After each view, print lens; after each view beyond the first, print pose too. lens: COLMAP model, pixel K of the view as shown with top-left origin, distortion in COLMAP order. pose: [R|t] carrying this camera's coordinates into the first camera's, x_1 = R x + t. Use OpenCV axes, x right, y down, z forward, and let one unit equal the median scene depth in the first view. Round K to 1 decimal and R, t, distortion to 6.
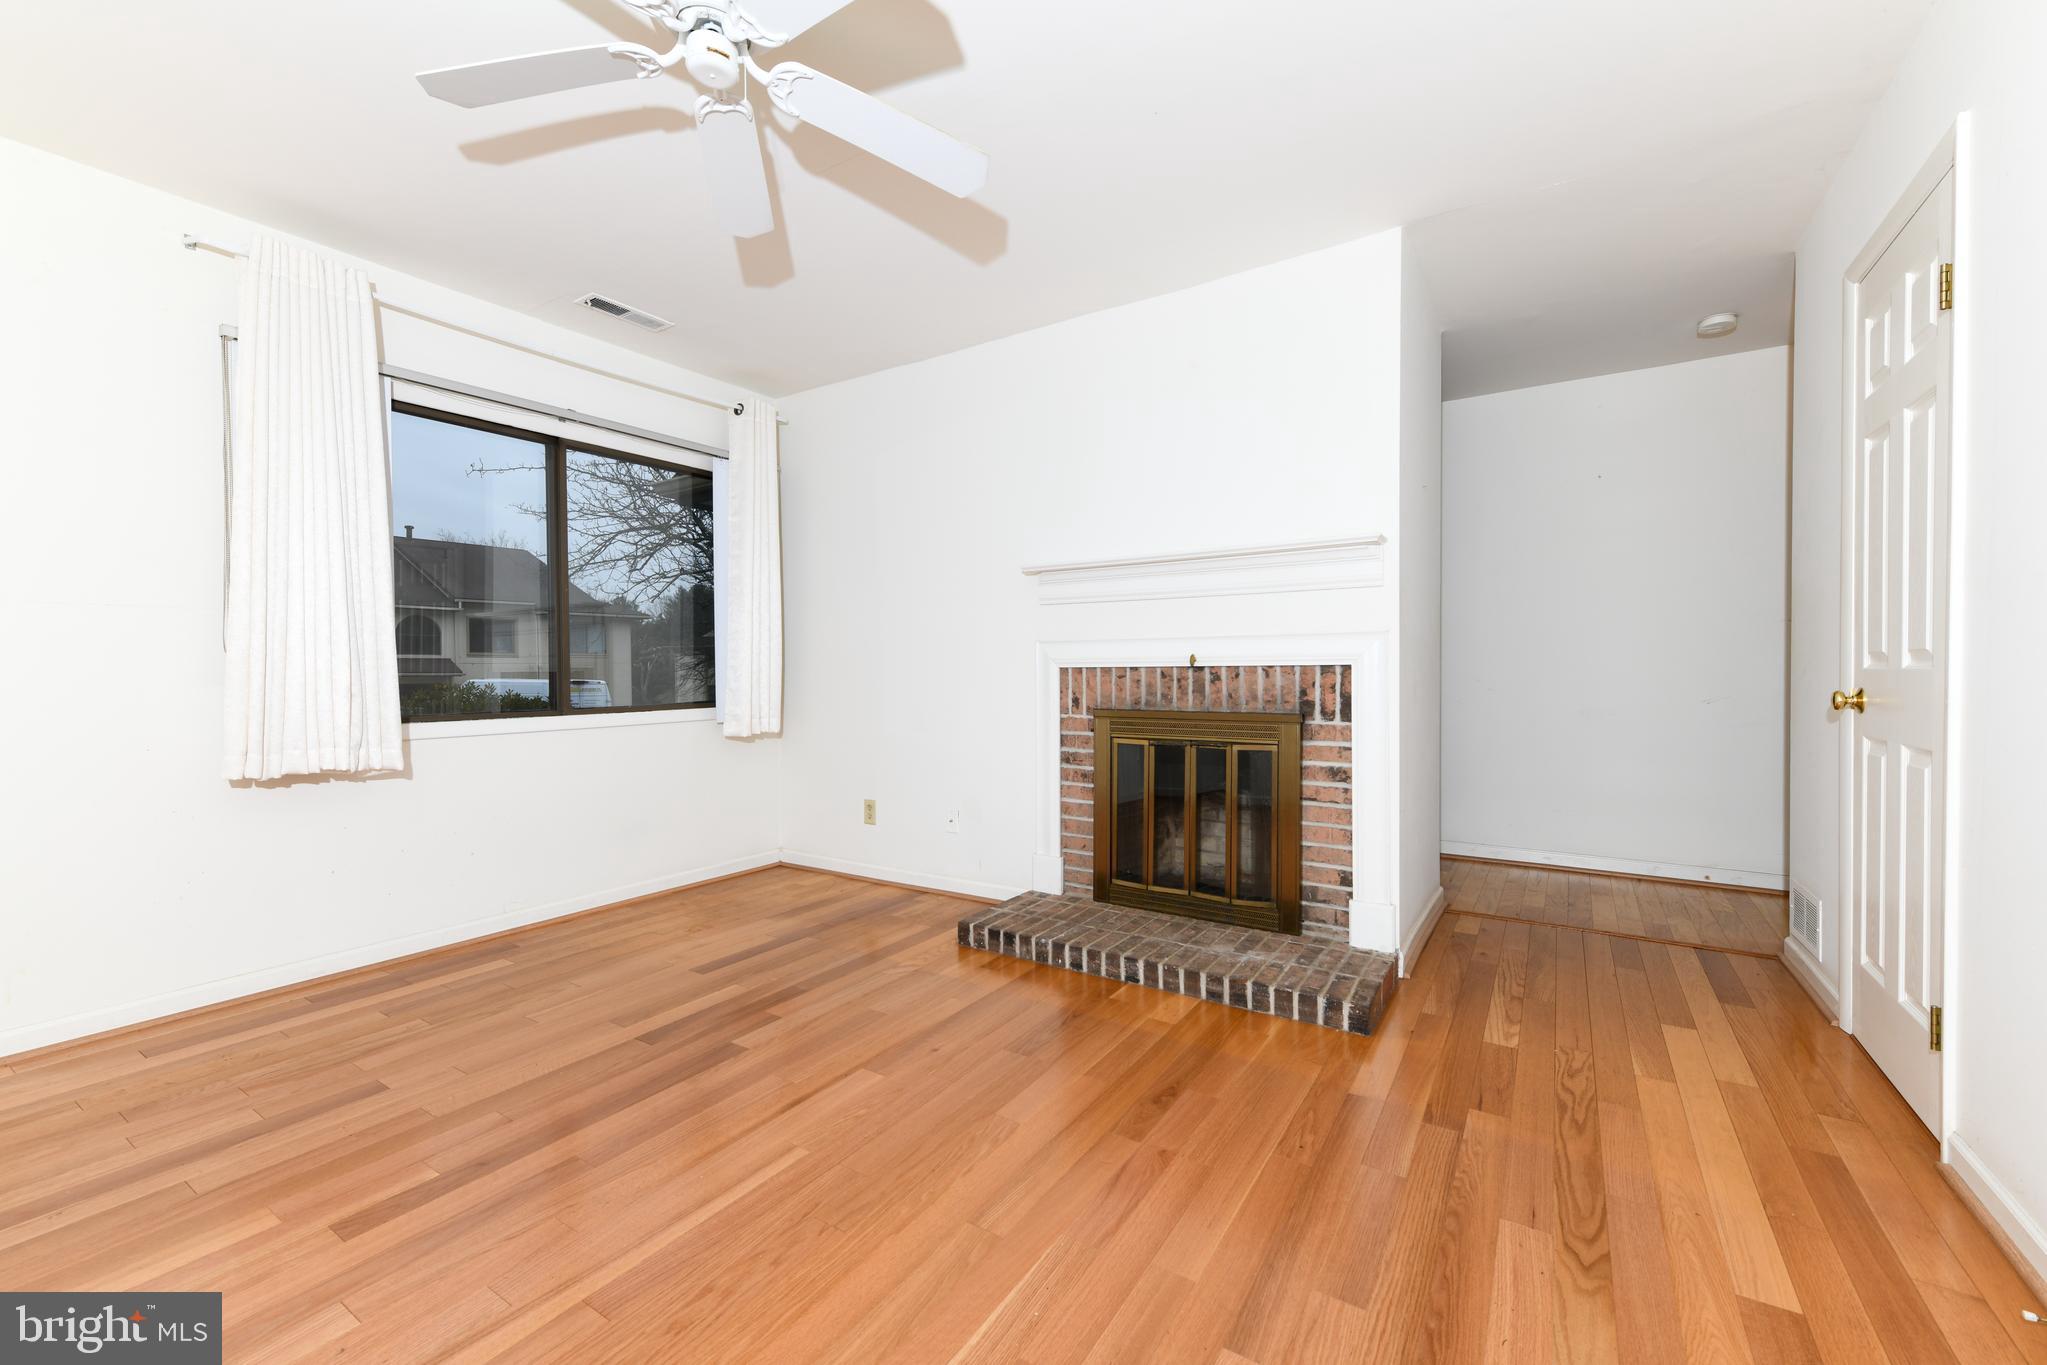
lens RADIAL K [[815.5, 0, 1018.7], [0, 815.5, 680.7], [0, 0, 1]] dist [-0.003349, -0.000264]
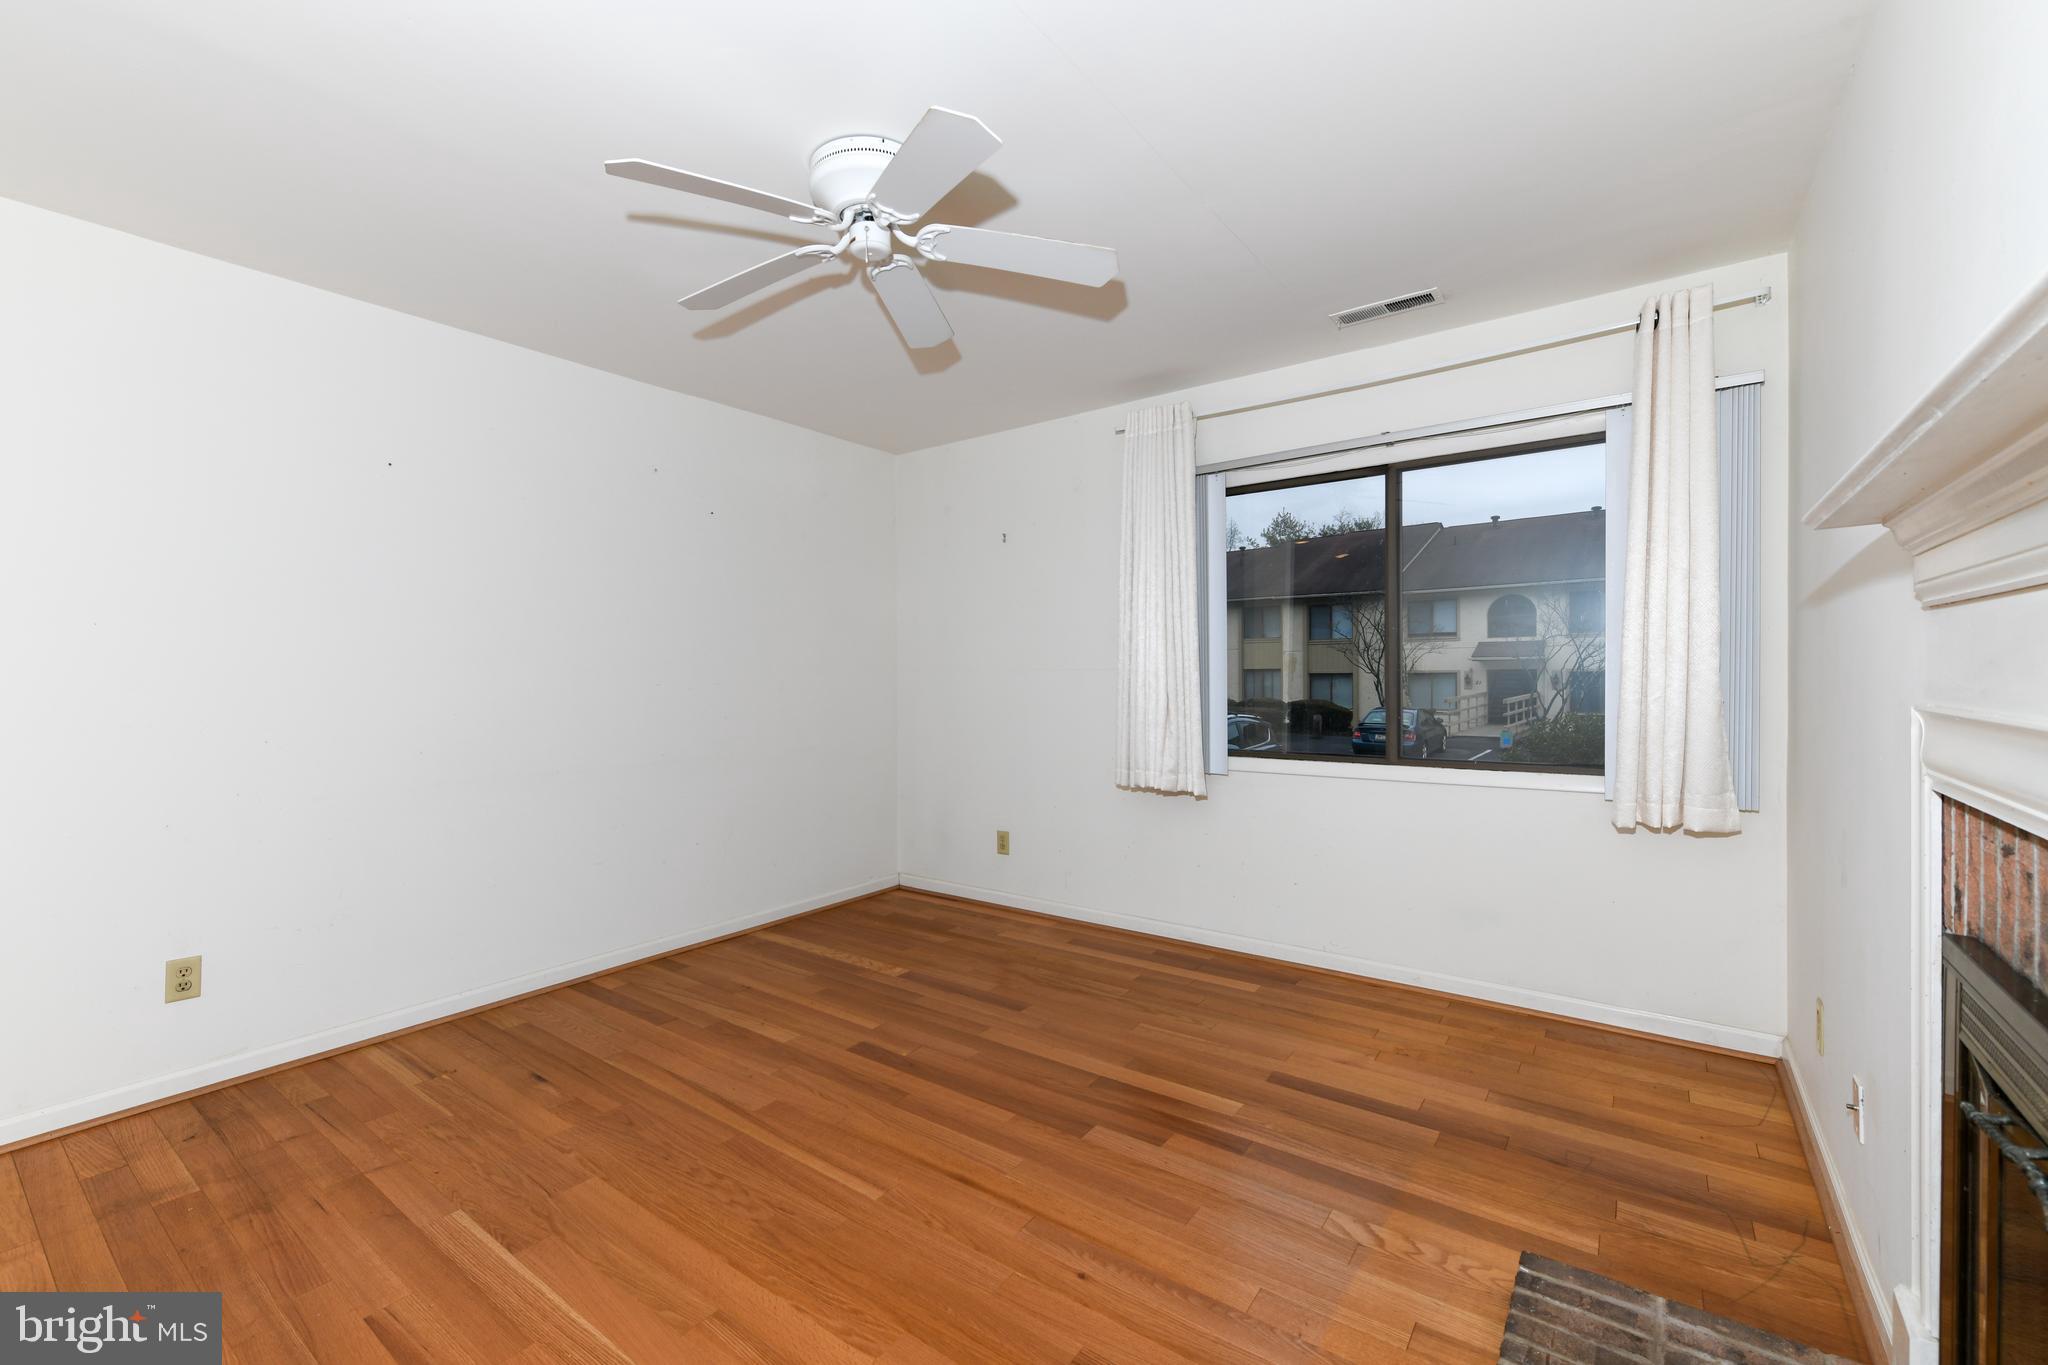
lens RADIAL K [[858.4, 0, 1014.0], [0, 858.4, 675.0], [0, 0, 1]] dist [0.000371, -0.000053]
pose [[-0.061806, 0.009474, -0.998043, 0.498138], [-0.006191, 0.999932, 0.009875, -0.074072], [0.998069, 0.006789, -0.061743, 0.725312]]
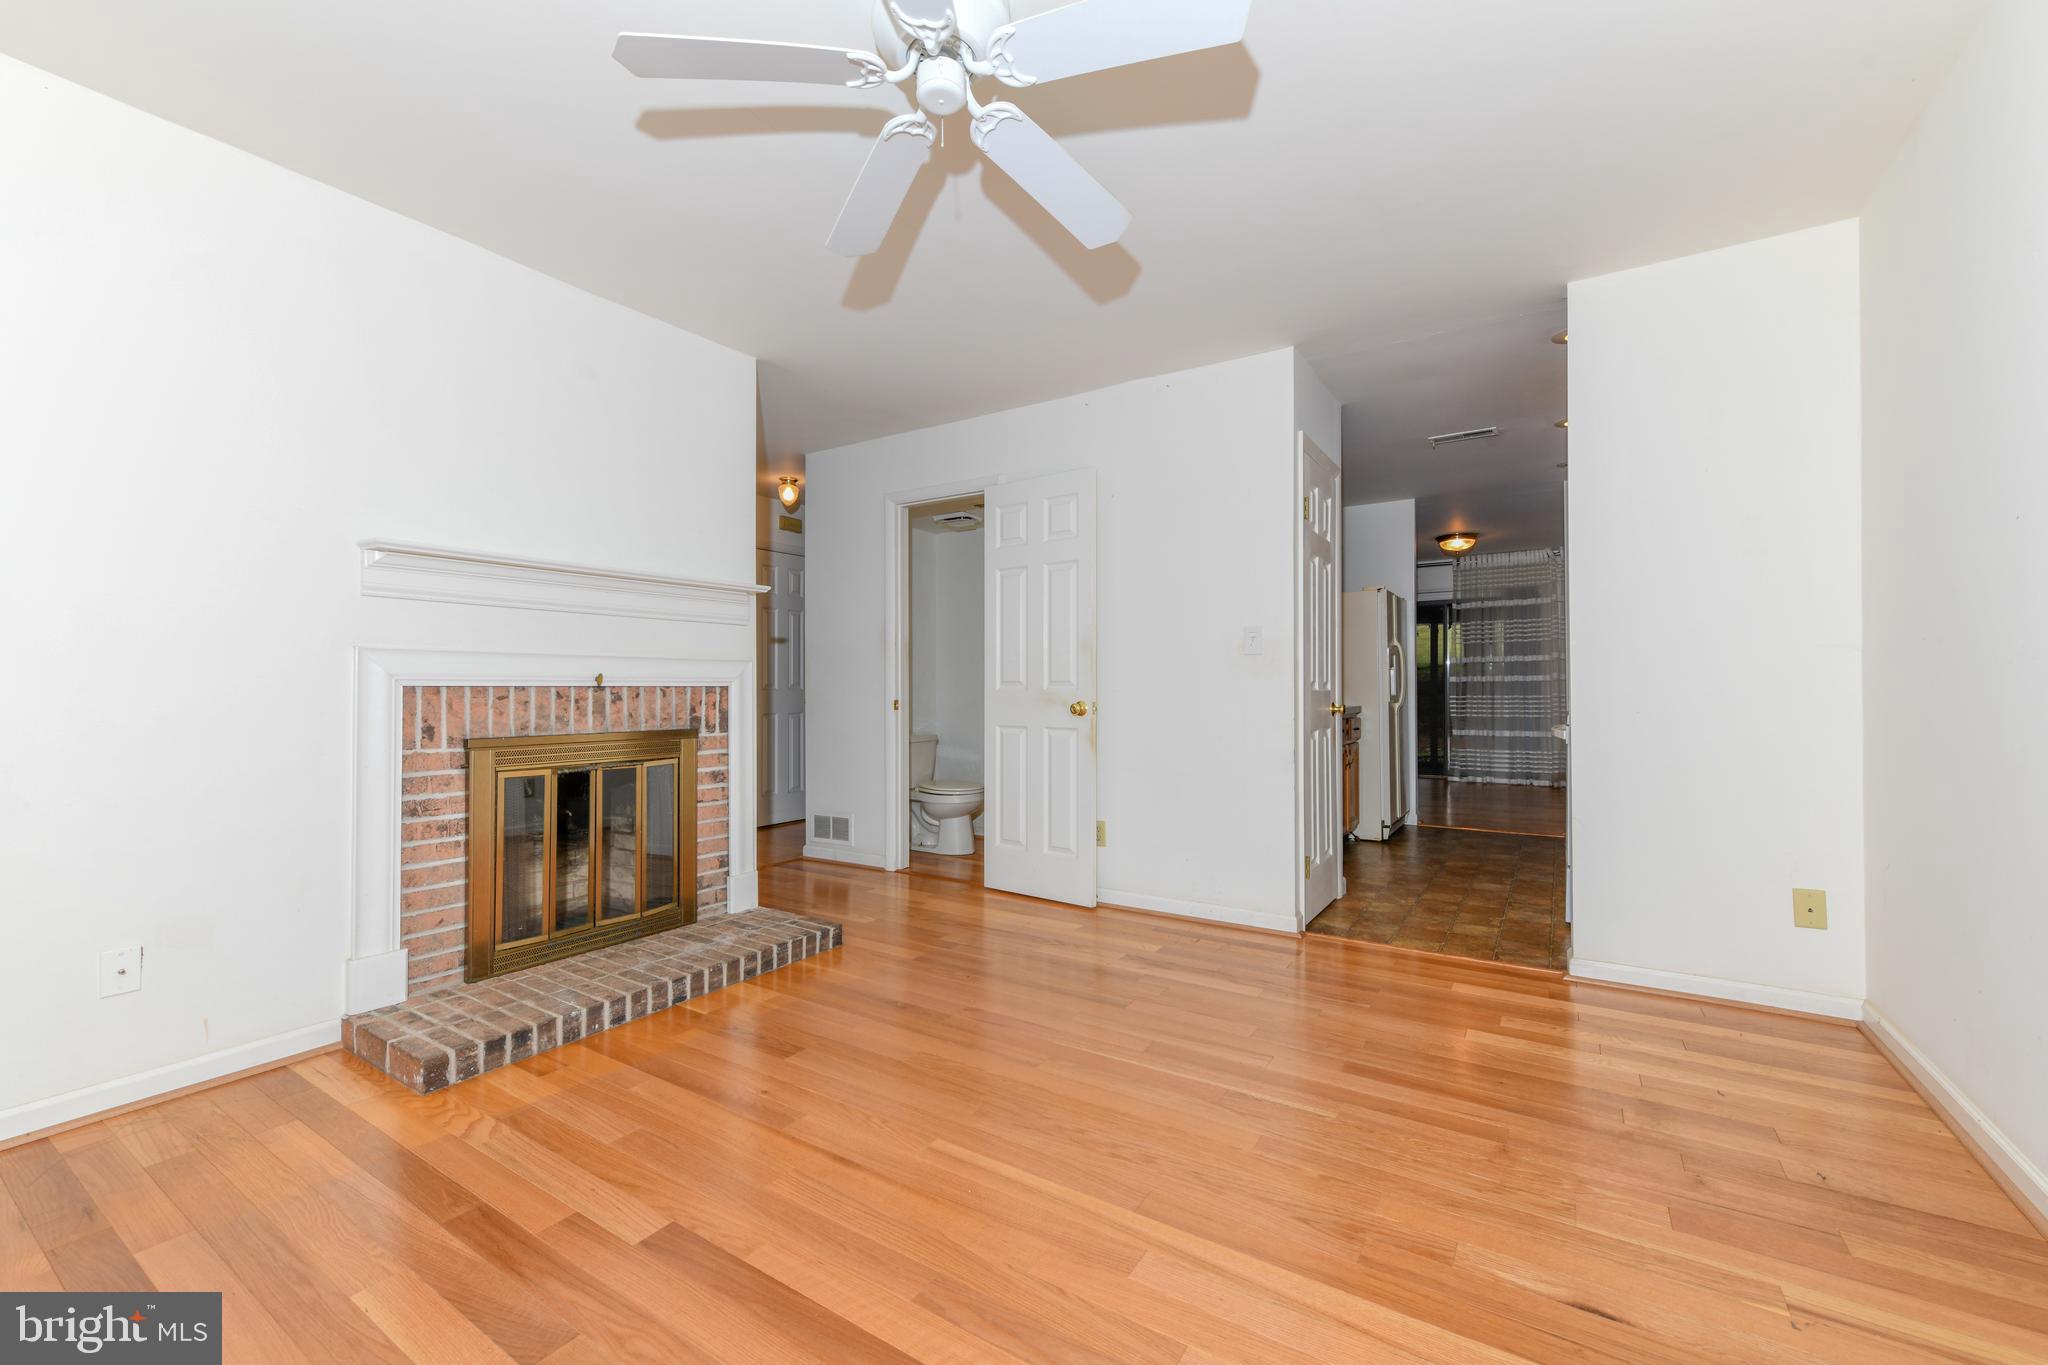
lens RADIAL K [[815.9, 0, 1032.7], [0, 815.9, 684.9], [0, 0, 1]] dist [-0.003349, -0.000264]
pose [[-0.008706, 0.010619, 0.999906, -0.772516], [0.014717, 0.999837, -0.010490, -0.001313], [-0.999854, 0.014624, -0.008861, 0.509563]]
